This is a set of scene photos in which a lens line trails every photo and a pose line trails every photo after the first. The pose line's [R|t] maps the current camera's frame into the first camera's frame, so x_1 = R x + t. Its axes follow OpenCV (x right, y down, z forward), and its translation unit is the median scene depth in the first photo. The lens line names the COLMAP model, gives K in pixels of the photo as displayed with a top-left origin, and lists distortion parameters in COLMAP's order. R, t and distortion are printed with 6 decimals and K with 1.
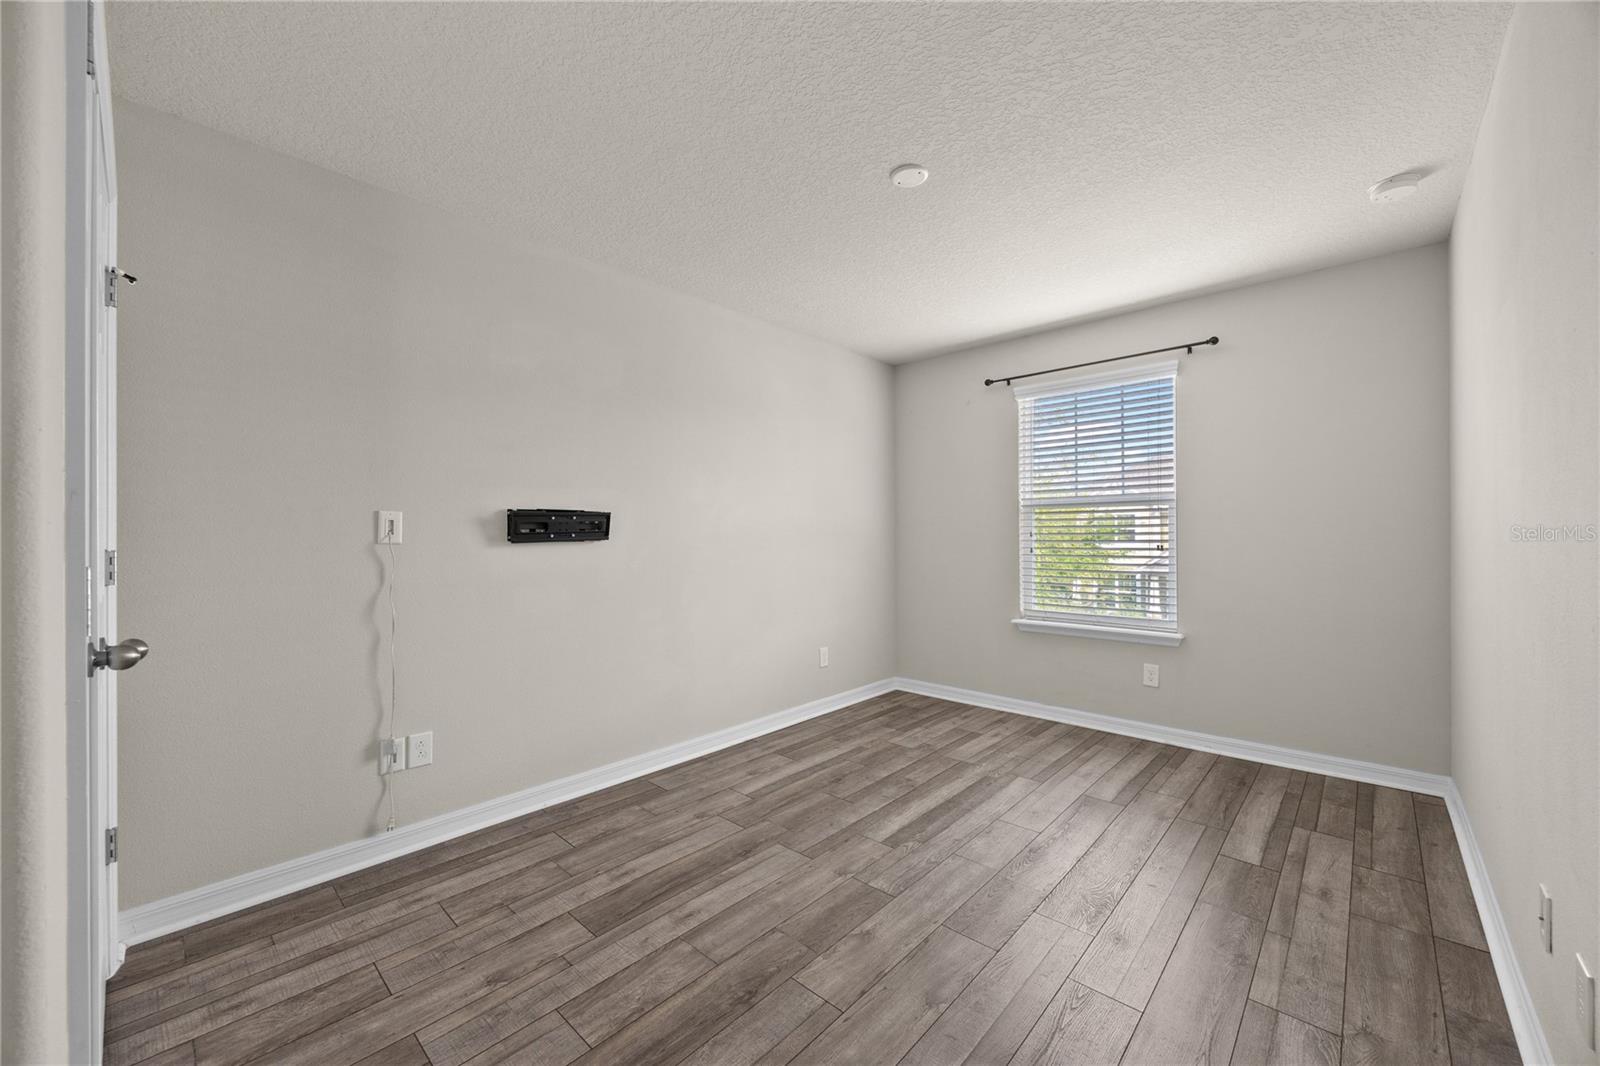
lens RADIAL K [[614.2, 0, 804.2], [0, 614.2, 539.4], [0, 0, 1]] dist [-0.004674, 0.000044]
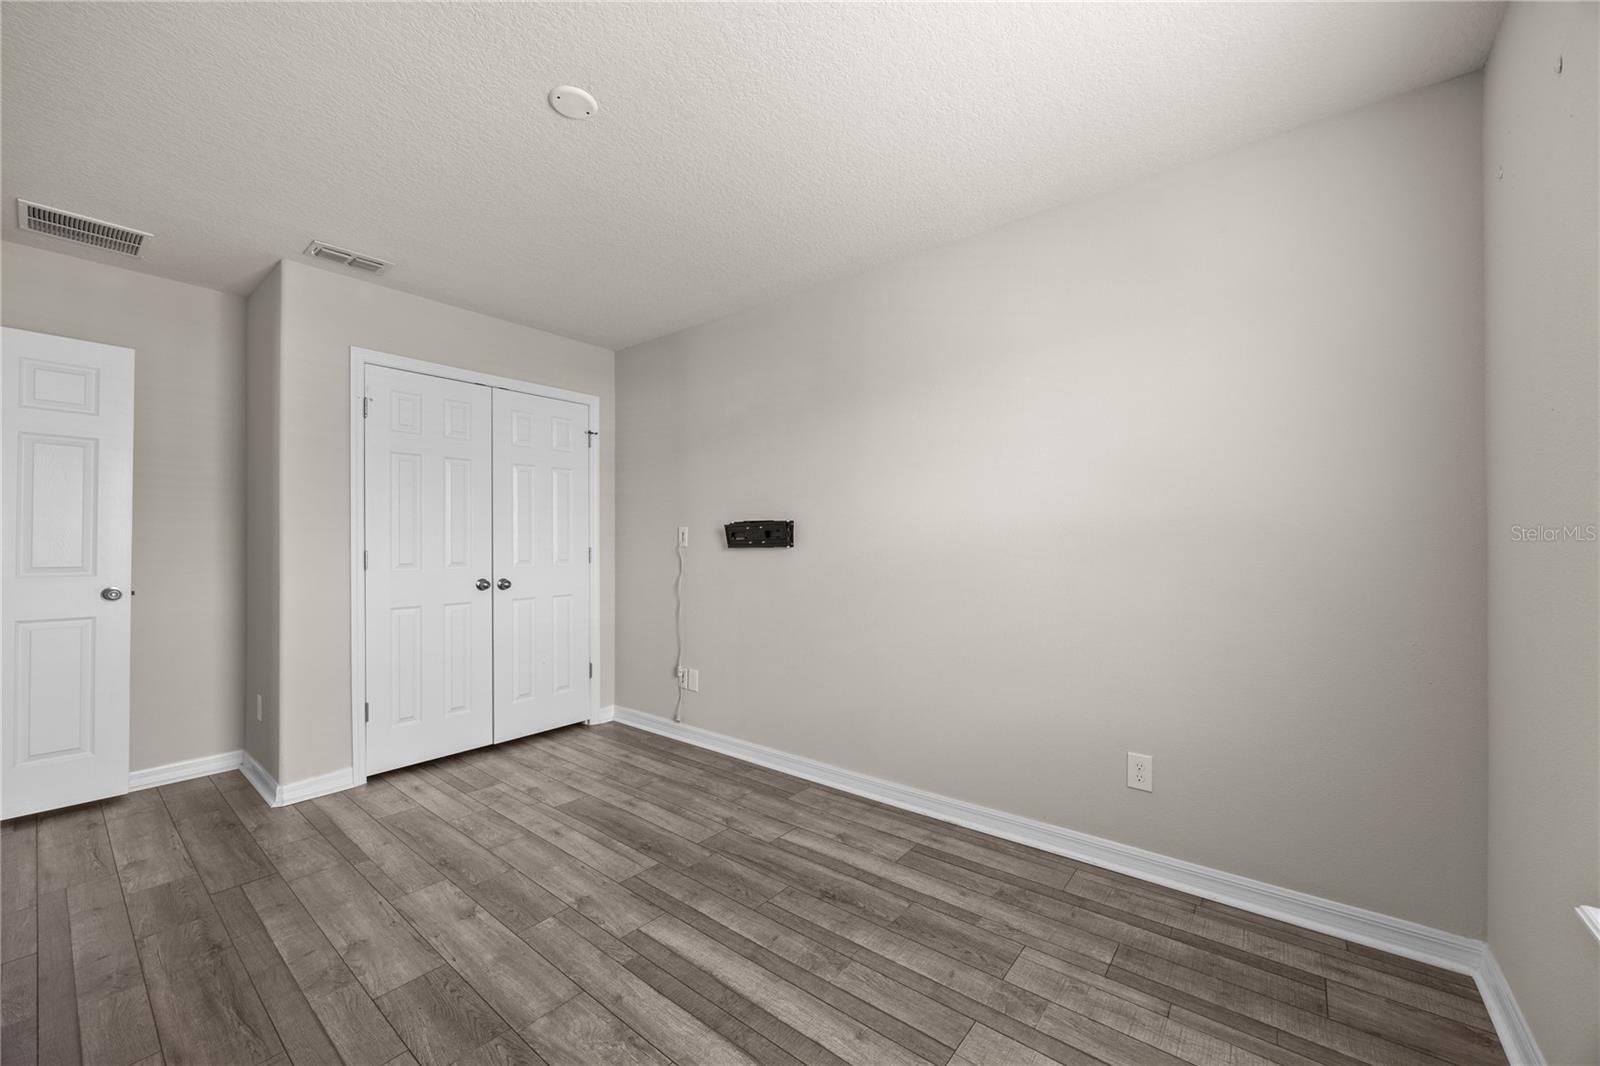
lens RADIAL K [[614.2, 0, 804.2], [0, 614.2, 539.4], [0, 0, 1]] dist [-0.004674, 0.000044]
pose [[0.073920, 0.000552, -0.997264, 0.899085], [-0.006897, 0.999976, 0.000043, -0.013606], [0.997240, 0.006875, 0.073922, 1.108637]]
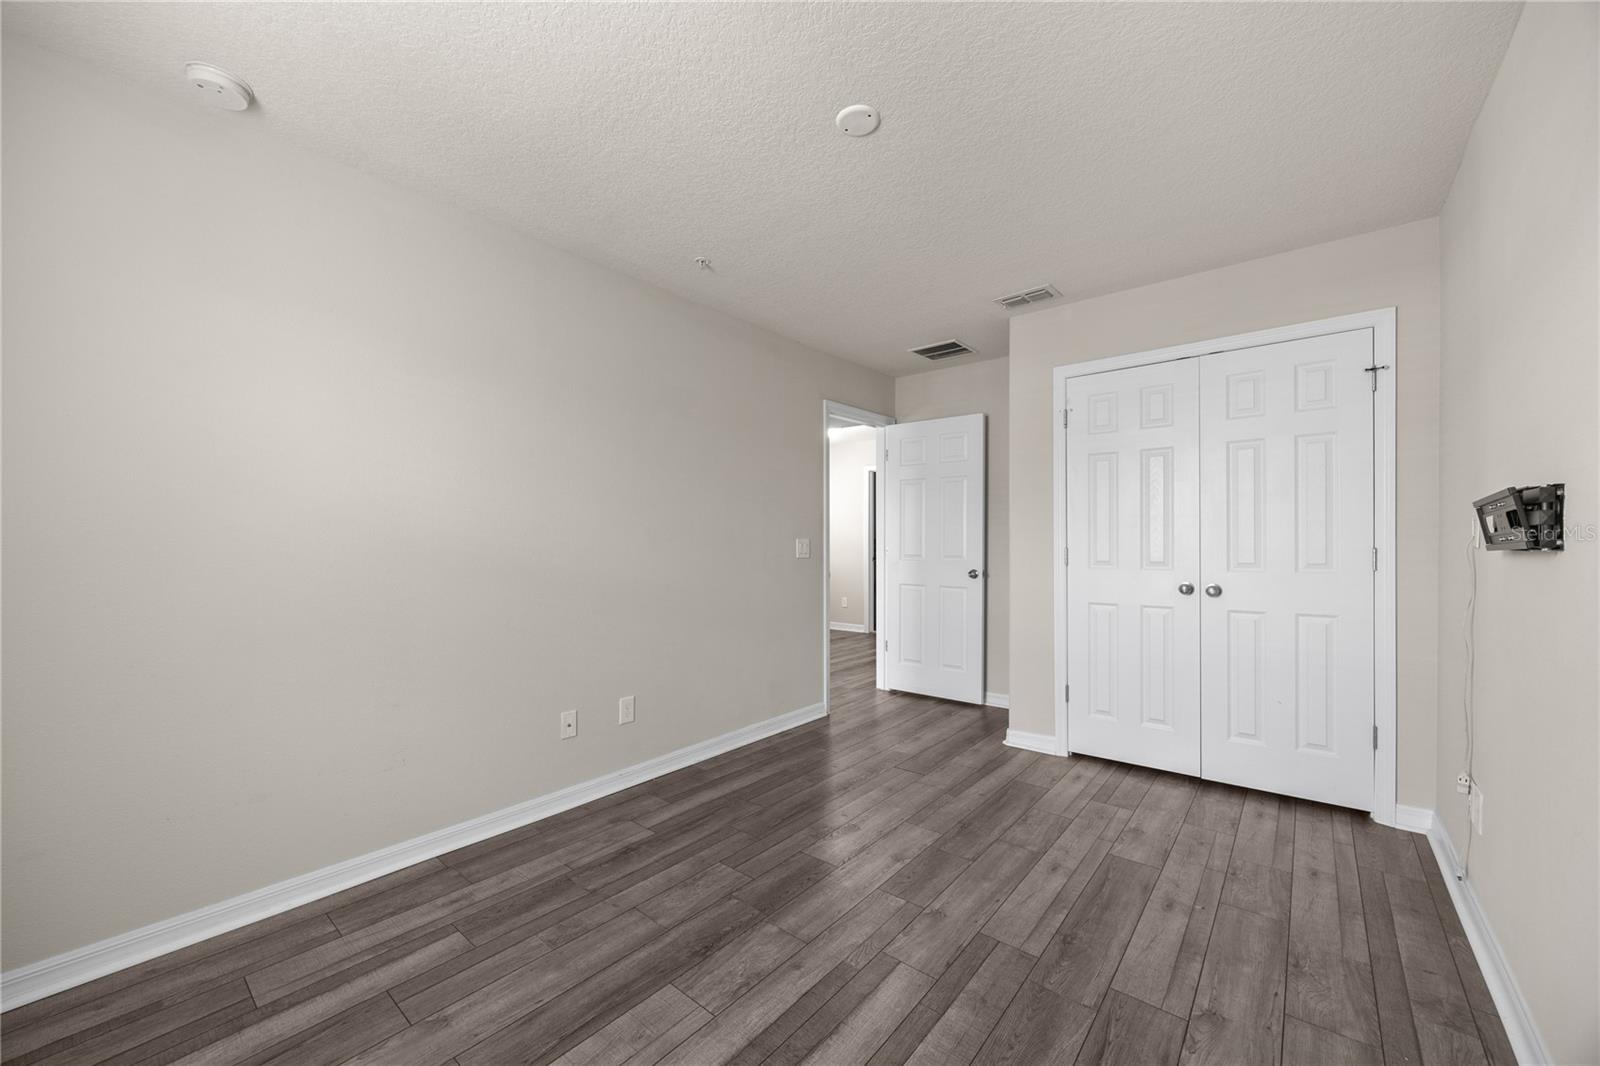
lens RADIAL K [[614.2, 0, 804.2], [0, 614.2, 539.4], [0, 0, 1]] dist [-0.004674, 0.000044]
pose [[-0.998479, 0.009195, -0.054361, 0.264263], [0.008955, 0.999949, 0.004664, -0.014138], [0.054401, 0.004170, -0.998510, 1.655382]]
